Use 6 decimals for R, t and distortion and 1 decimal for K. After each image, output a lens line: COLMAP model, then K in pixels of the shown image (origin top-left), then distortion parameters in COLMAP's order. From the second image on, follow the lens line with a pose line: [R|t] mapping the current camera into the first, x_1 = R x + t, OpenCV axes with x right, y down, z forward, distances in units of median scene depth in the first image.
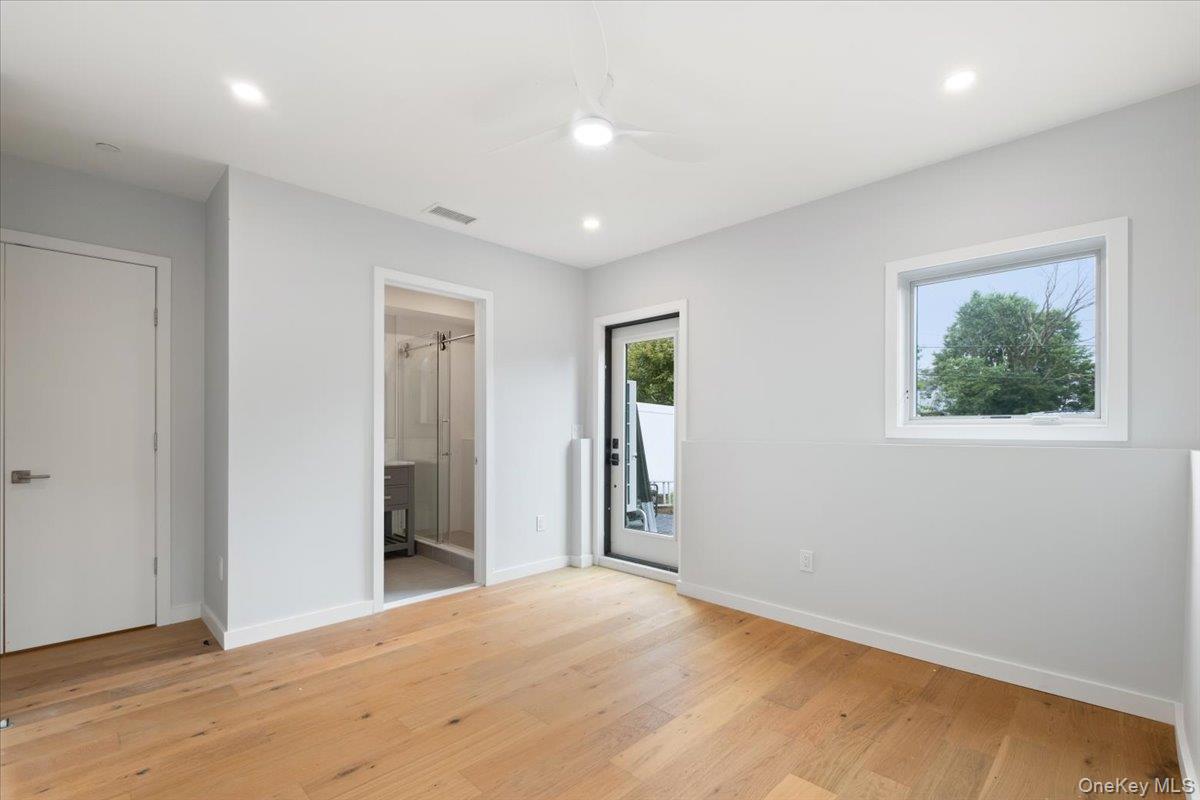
lens RADIAL K [[556.4, 0, 585.6], [0, 556.4, 426.0], [0, 0, 1]] dist [-0.011851, -0.001188]
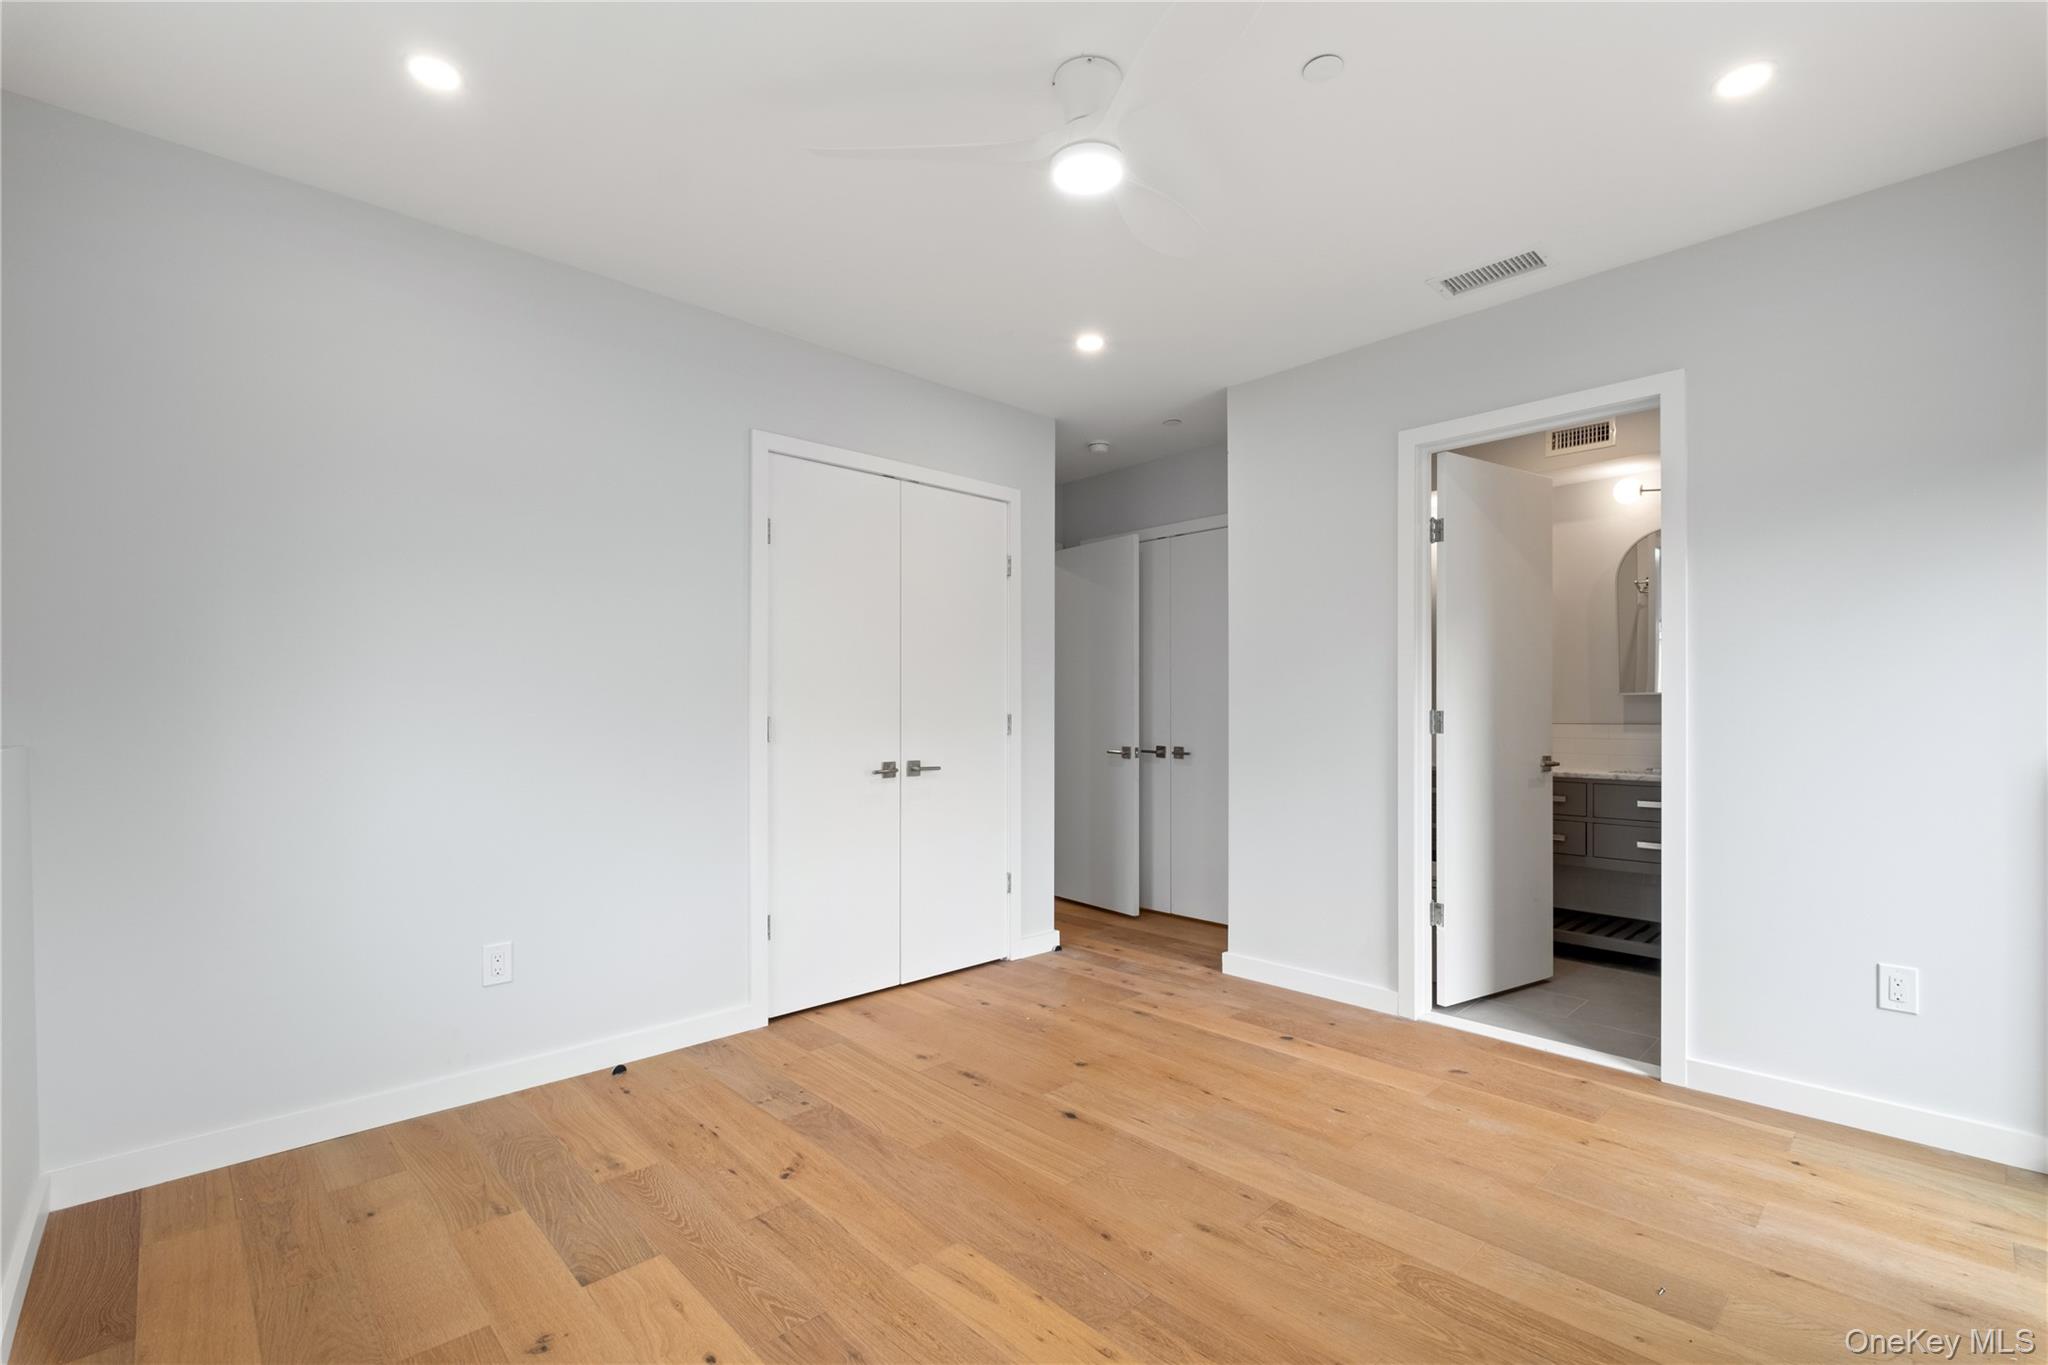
lens RADIAL K [[896.5, 0, 1022.1], [0, 896.5, 700.6], [0, 0, 1]] dist [0.002359, 0.000071]
pose [[-0.040348, -0.007951, -0.999154, 0.748415], [0.009063, 0.999924, -0.008324, 0.004642], [0.999145, -0.009391, -0.040273, 0.796421]]
